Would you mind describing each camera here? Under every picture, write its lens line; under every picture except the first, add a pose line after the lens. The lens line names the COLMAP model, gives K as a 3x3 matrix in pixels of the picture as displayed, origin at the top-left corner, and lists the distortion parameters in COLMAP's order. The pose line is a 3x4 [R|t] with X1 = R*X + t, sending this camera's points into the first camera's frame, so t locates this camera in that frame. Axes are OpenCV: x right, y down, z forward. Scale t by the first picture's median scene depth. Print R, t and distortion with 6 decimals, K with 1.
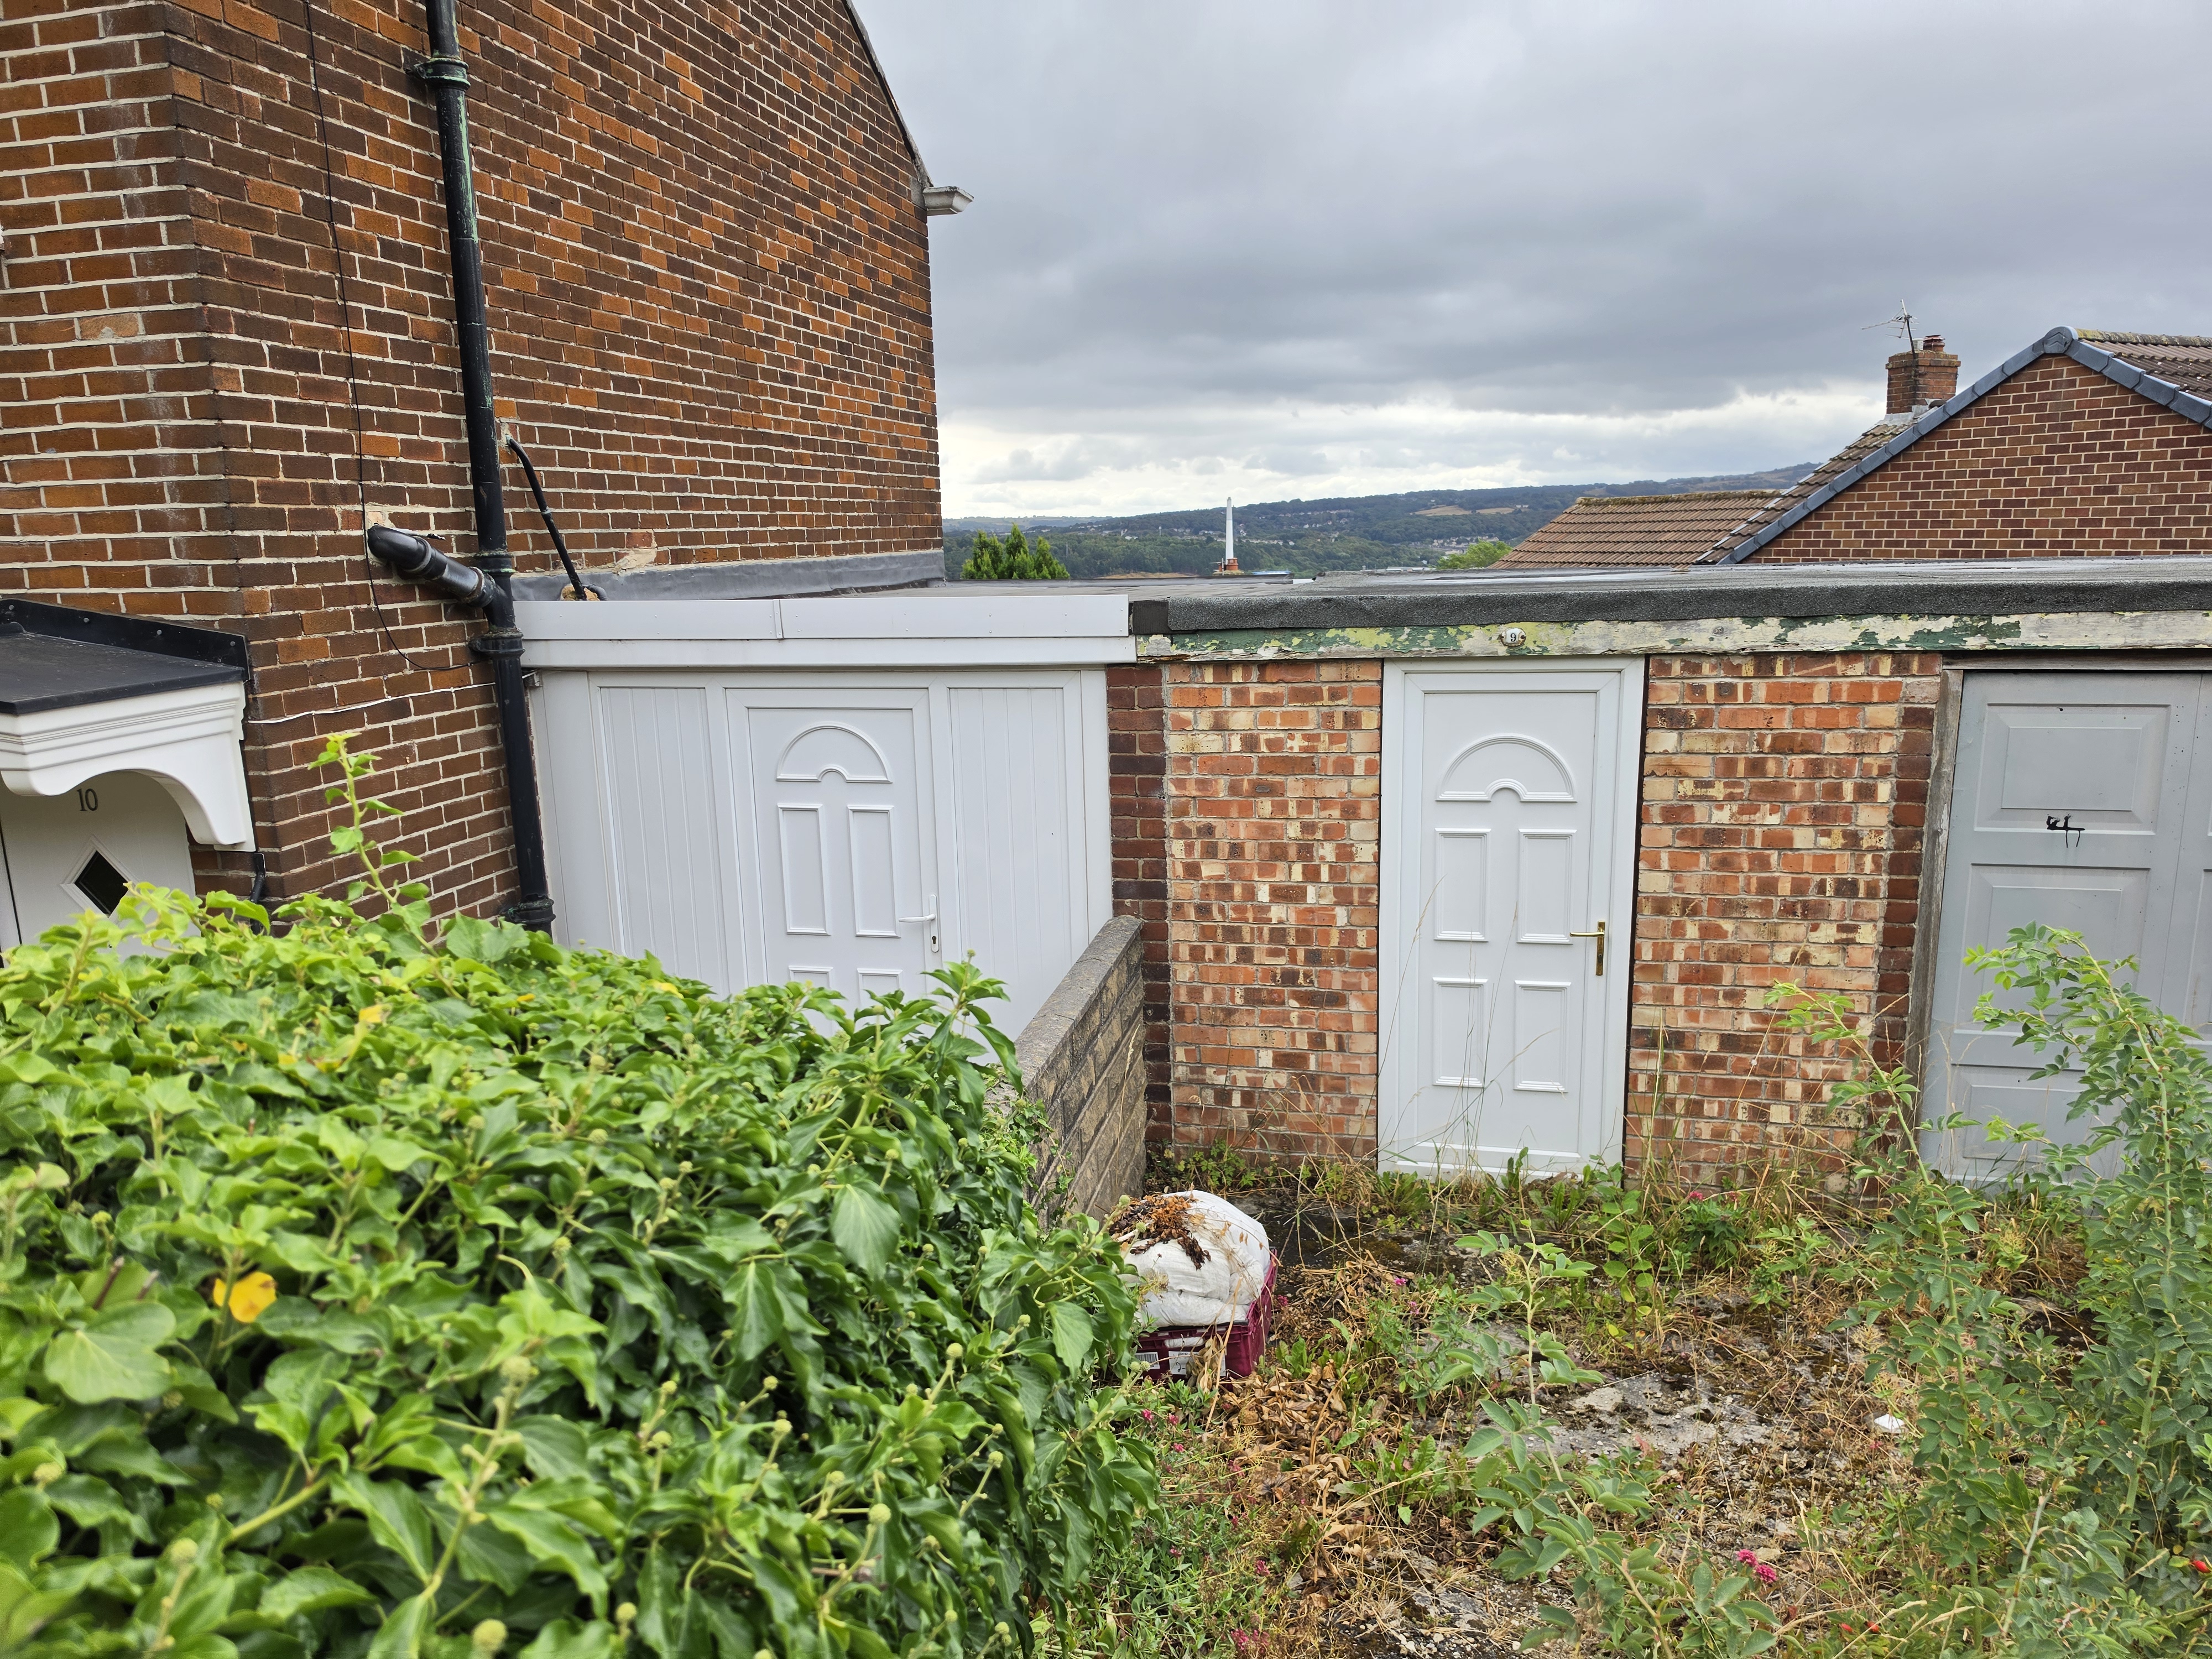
lens RADIAL K [[1516.9, 0, 1121.6], [0, 1516.9, 863.8], [0, 0, 1]] dist [0.141518, -0.228935]
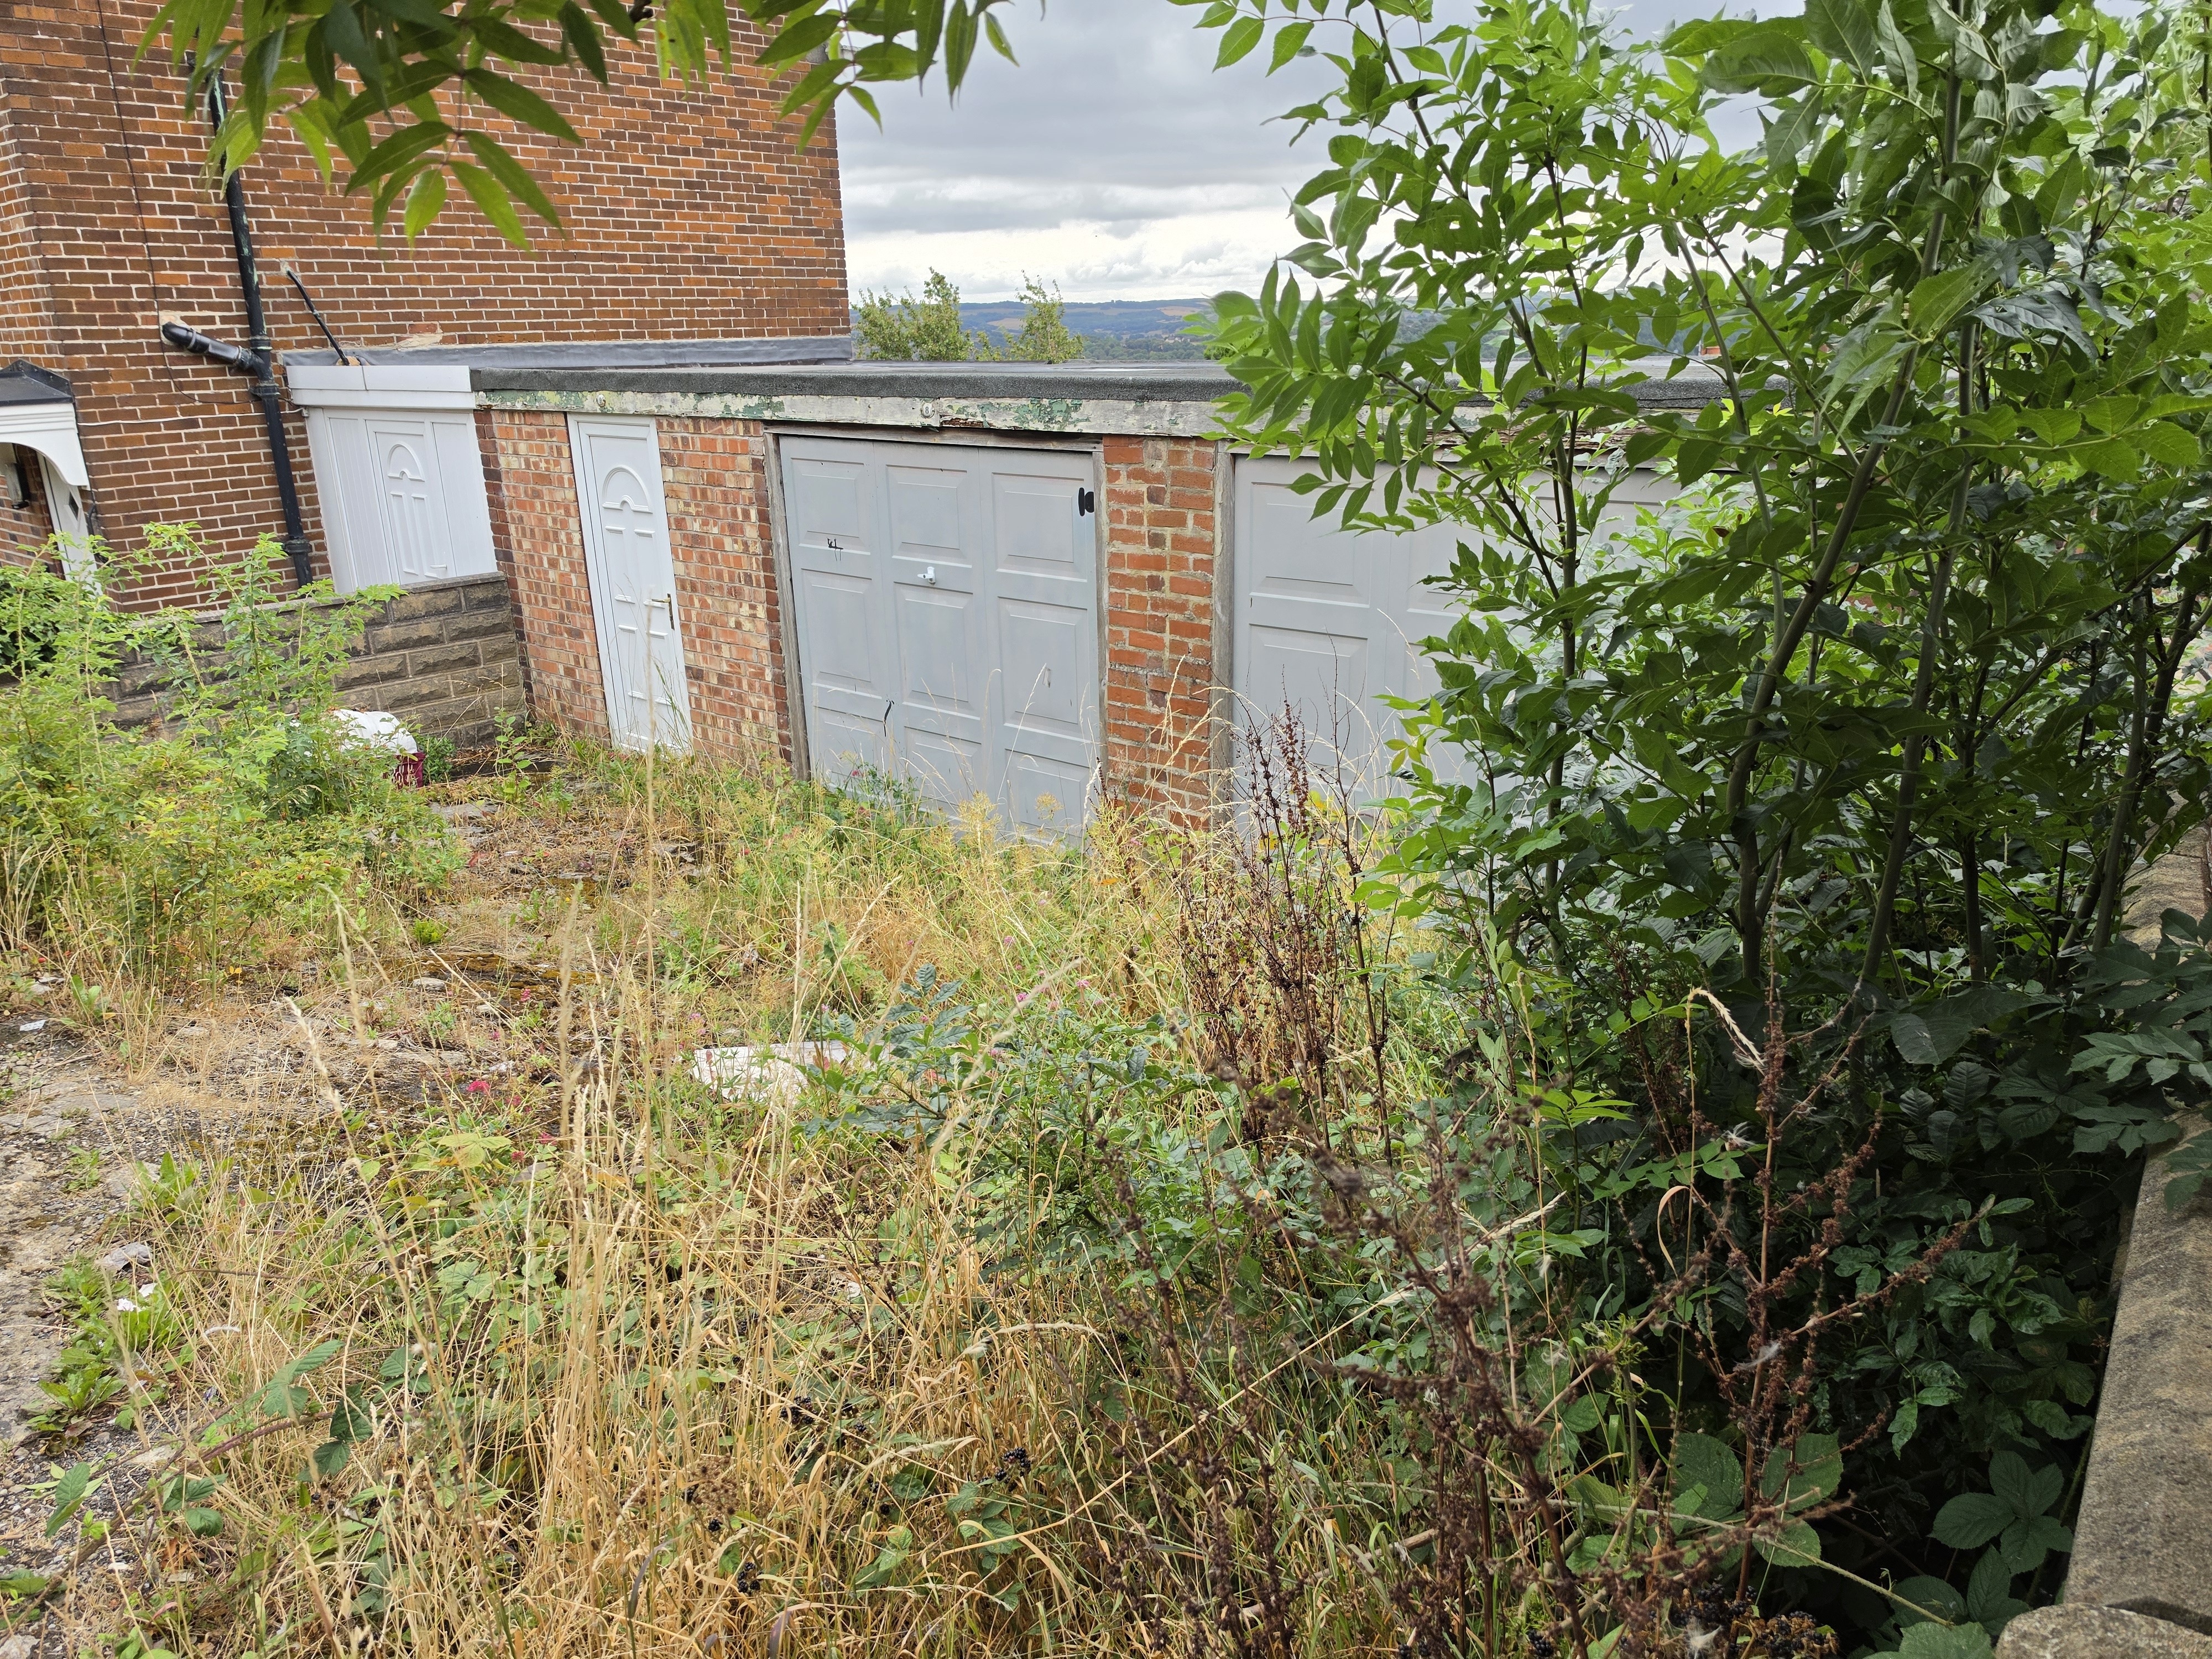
lens RADIAL K [[1522.0, 0, 1111.8], [0, 1522.0, 862.2], [0, 0, 1]] dist [0.088323, -0.128087]
pose [[0.882490, 0.162864, -0.441232, 1.457186], [-0.103463, 0.982375, 0.155674, 0.016789], [0.458809, -0.091730, 0.883787, -0.193564]]
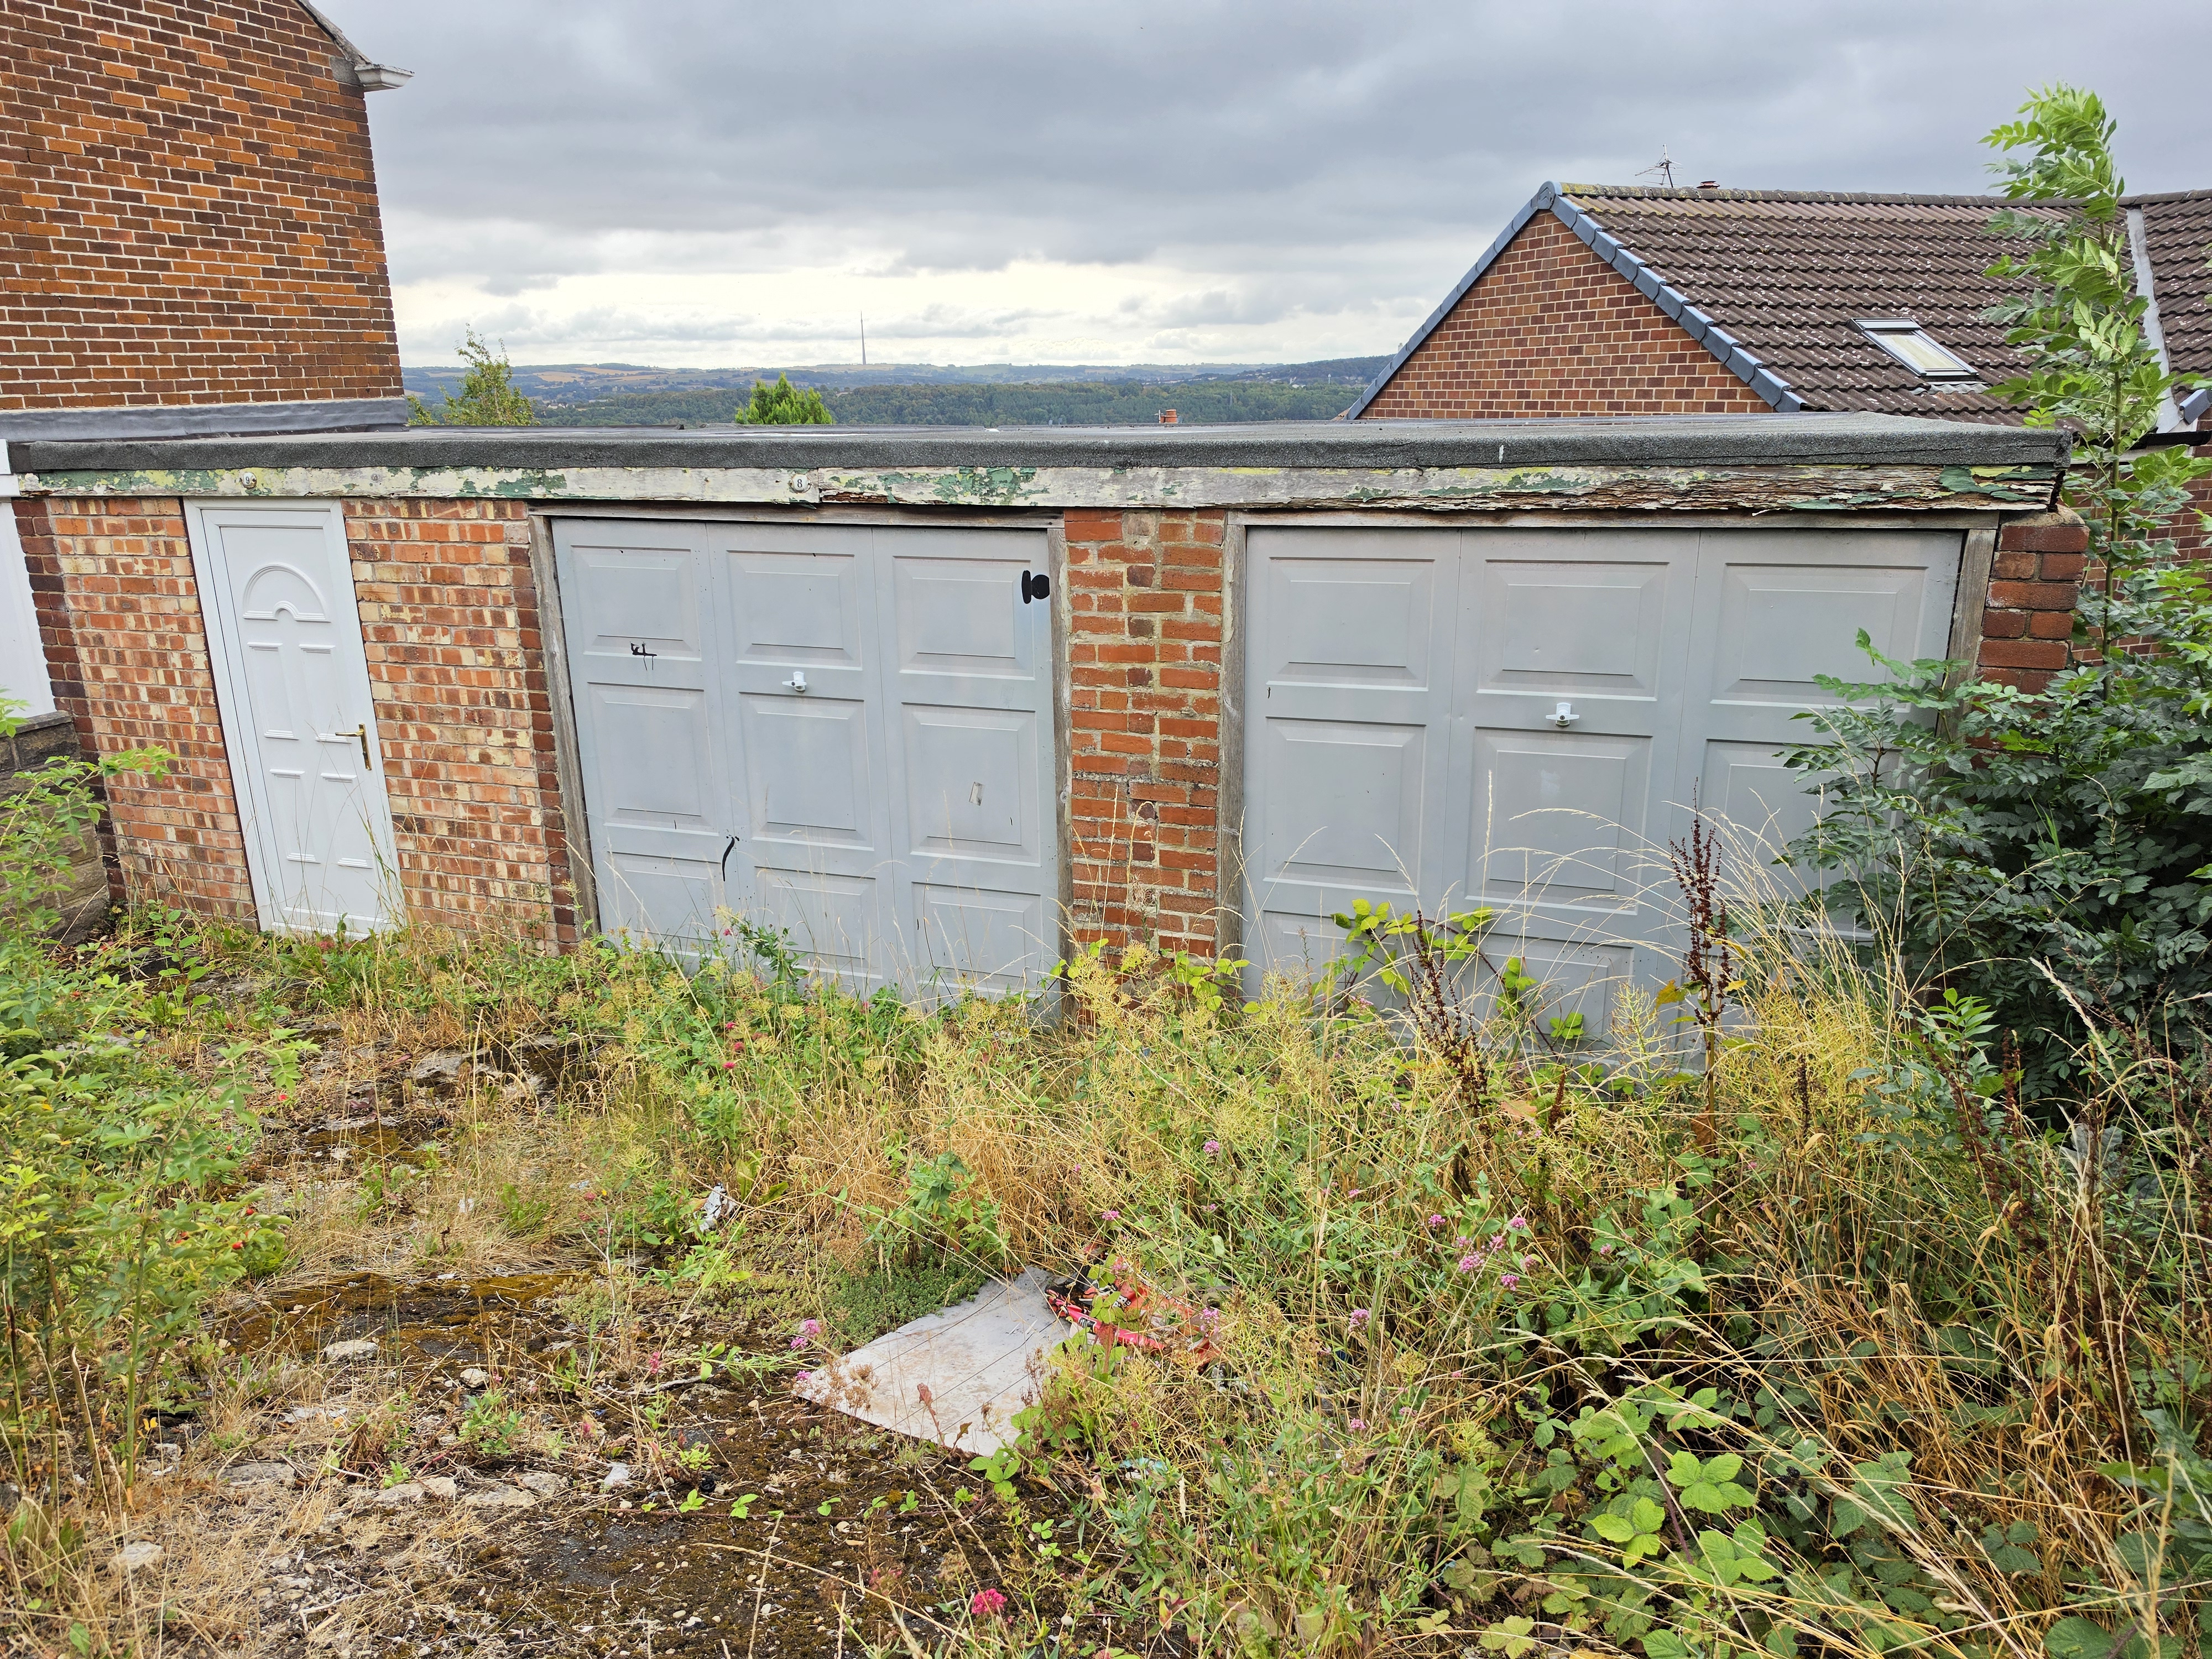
lens RADIAL K [[1521.4, 0, 1093.8], [0, 1521.4, 842.2], [0, 0, 1]] dist [0.125297, -0.209079]
pose [[0.991810, 0.042291, -0.120515, 1.039364], [-0.032714, 0.996228, 0.080370, 0.013923], [0.123459, -0.075770, 0.989453, -0.126807]]
